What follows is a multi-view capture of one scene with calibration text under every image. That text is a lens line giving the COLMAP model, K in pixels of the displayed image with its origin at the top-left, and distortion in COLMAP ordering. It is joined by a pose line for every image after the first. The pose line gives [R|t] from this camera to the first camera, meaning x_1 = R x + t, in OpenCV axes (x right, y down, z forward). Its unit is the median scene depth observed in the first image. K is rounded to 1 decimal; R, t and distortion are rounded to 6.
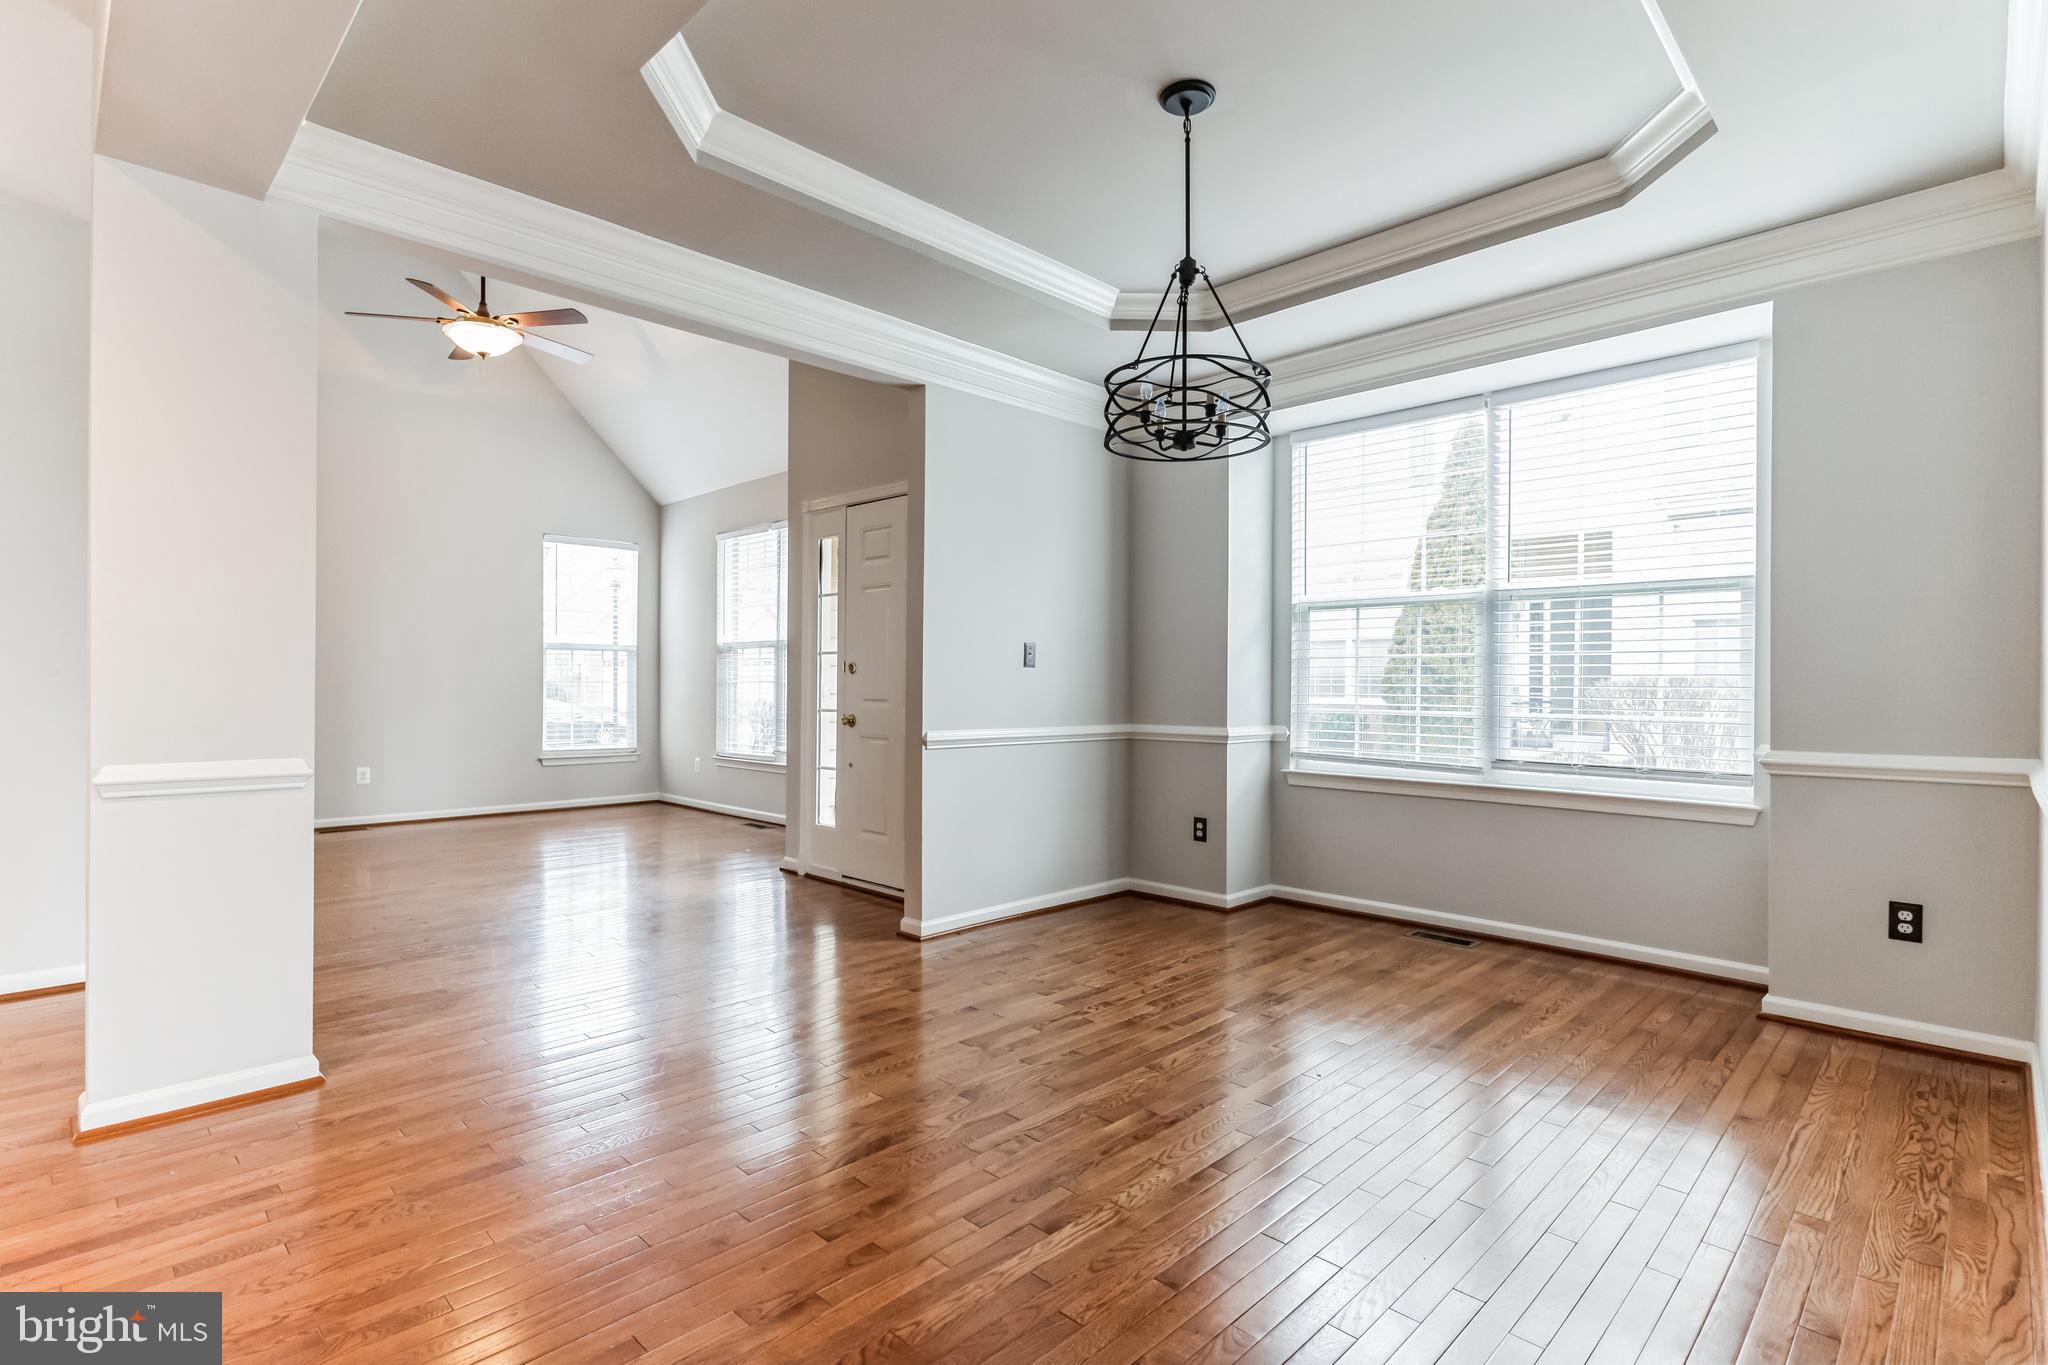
lens RADIAL K [[978.9, 0, 1011.6], [0, 978.9, 687.4], [0, 0, 1]] dist [0.004066, 0.000731]
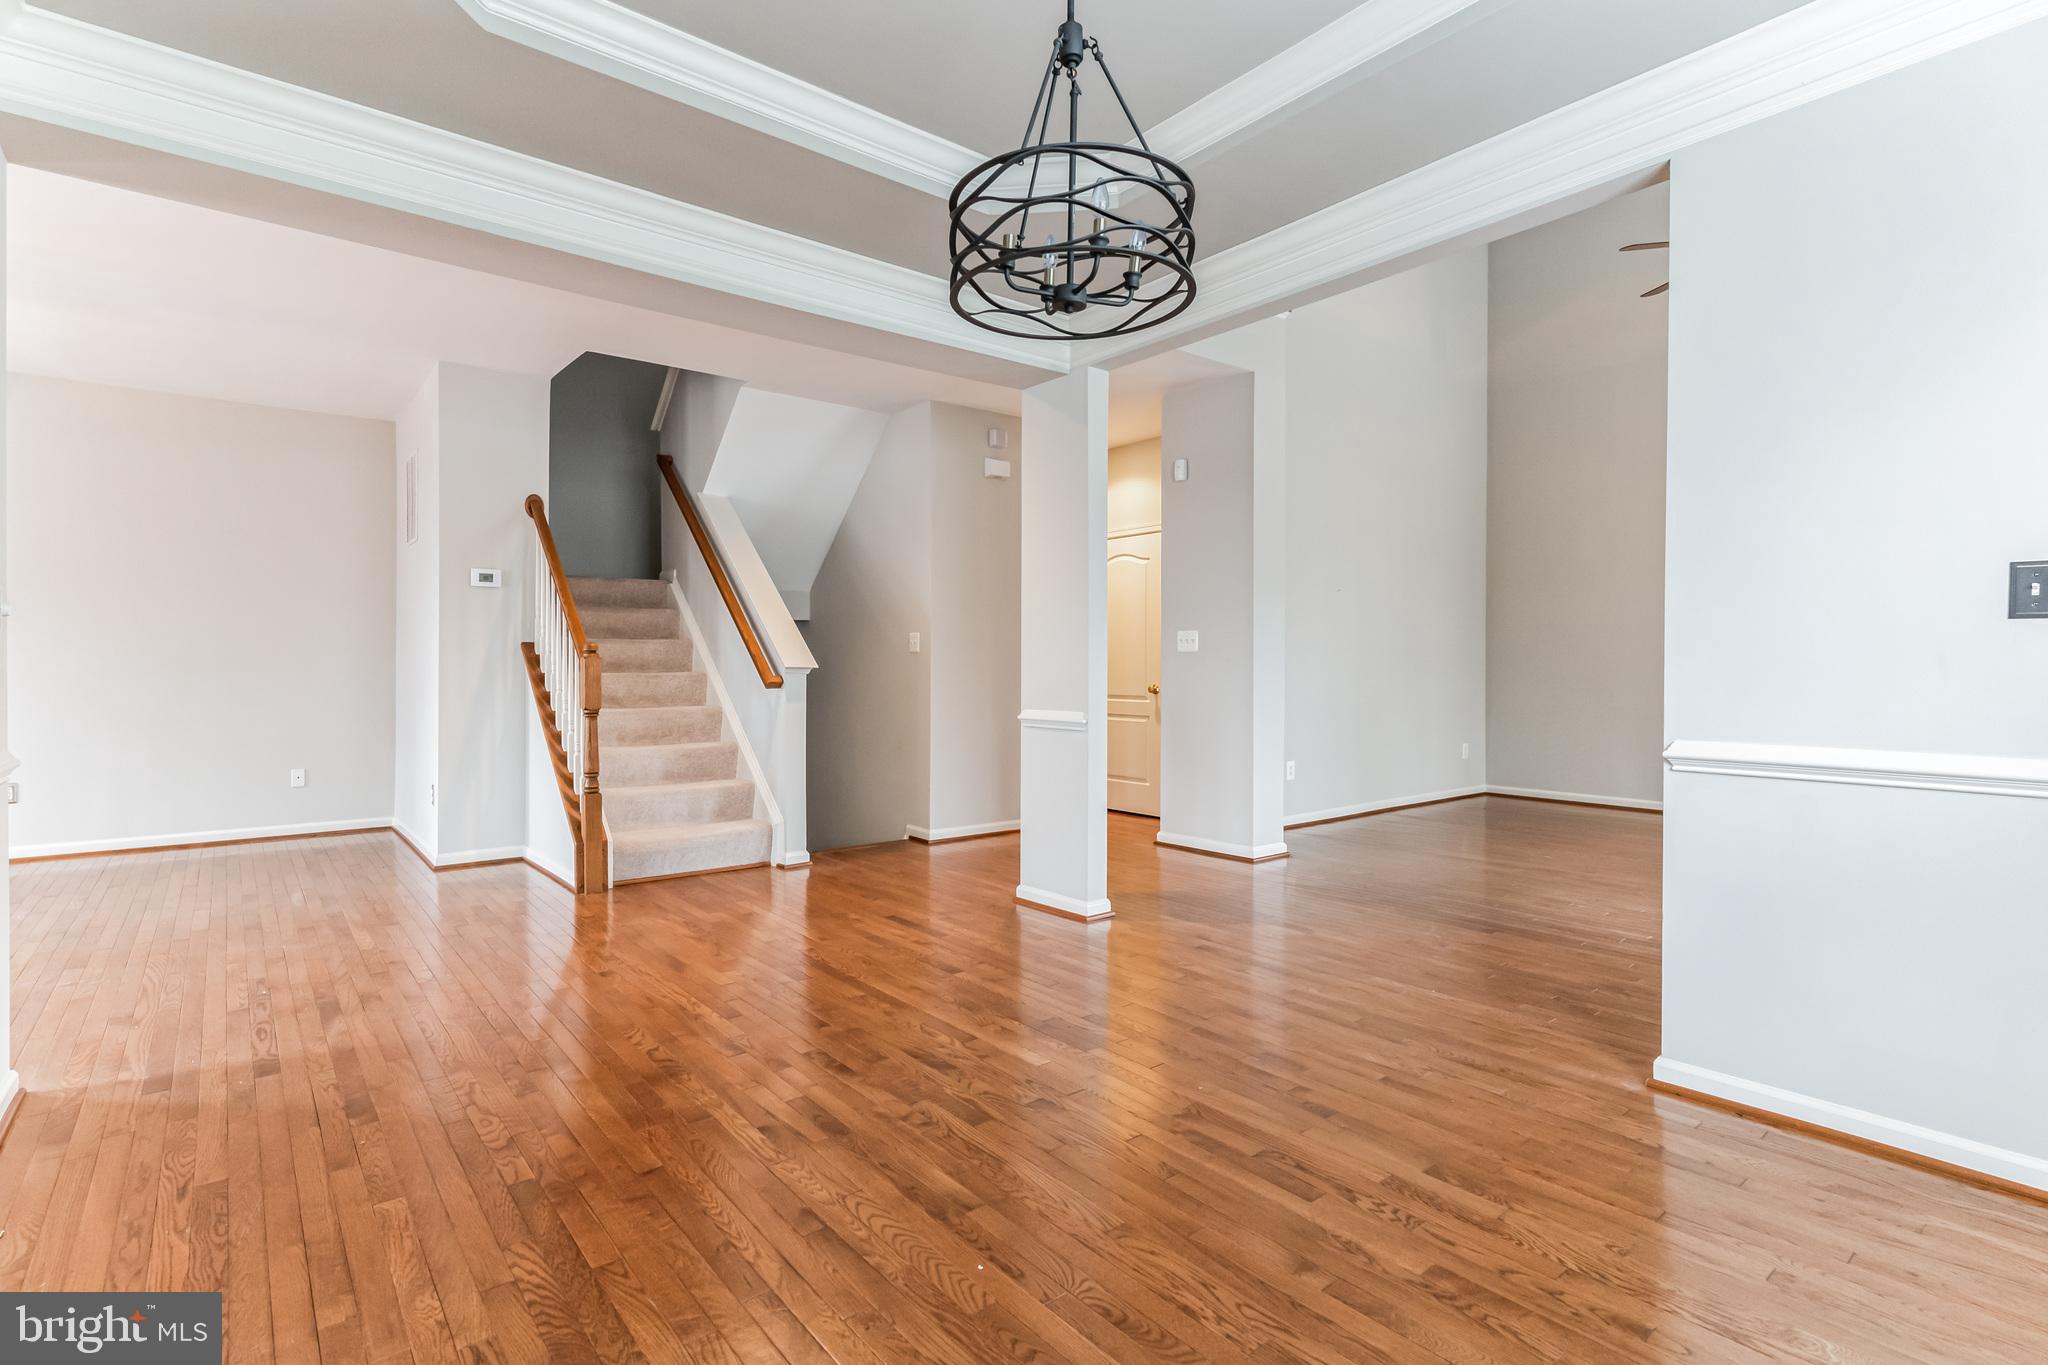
lens RADIAL K [[978.9, 0, 1011.6], [0, 978.9, 687.4], [0, 0, 1]] dist [0.004066, 0.000731]
pose [[-0.110998, 0.010915, -0.993761, 0.462079], [-0.000281, 0.999939, 0.011014, 0.005347], [0.993821, 0.001502, -0.110988, 0.564648]]
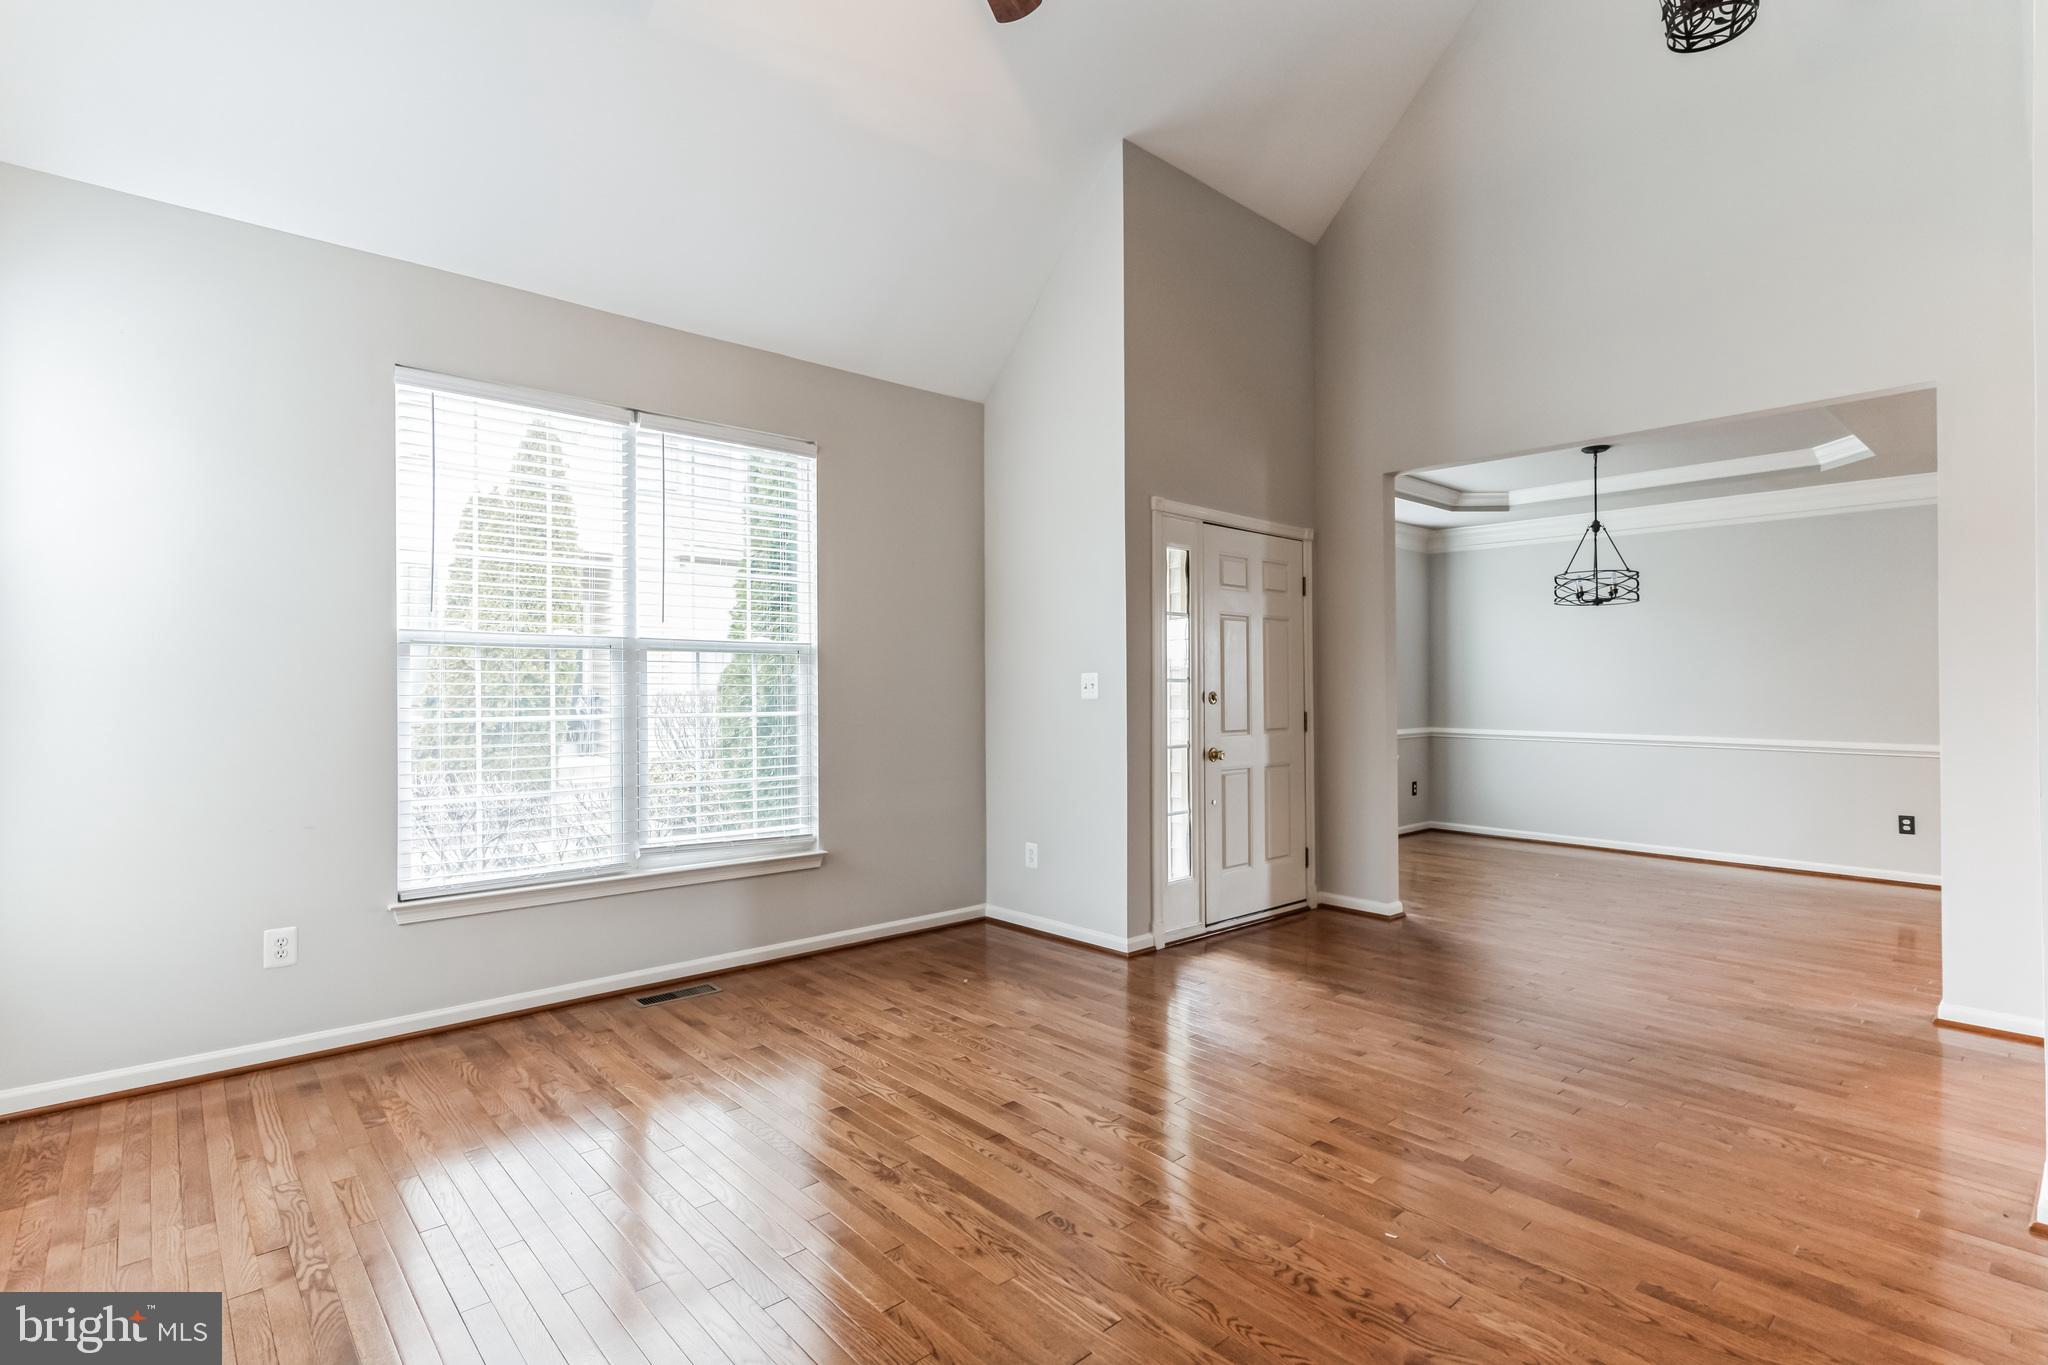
lens RADIAL K [[978.9, 0, 1011.6], [0, 978.9, 687.4], [0, 0, 1]] dist [0.004066, 0.000731]
pose [[0.062851, -0.003750, 0.998016, -1.172670], [0.002115, 0.999991, 0.003624, -0.036140], [-0.998021, 0.001883, 0.062859, 1.199247]]
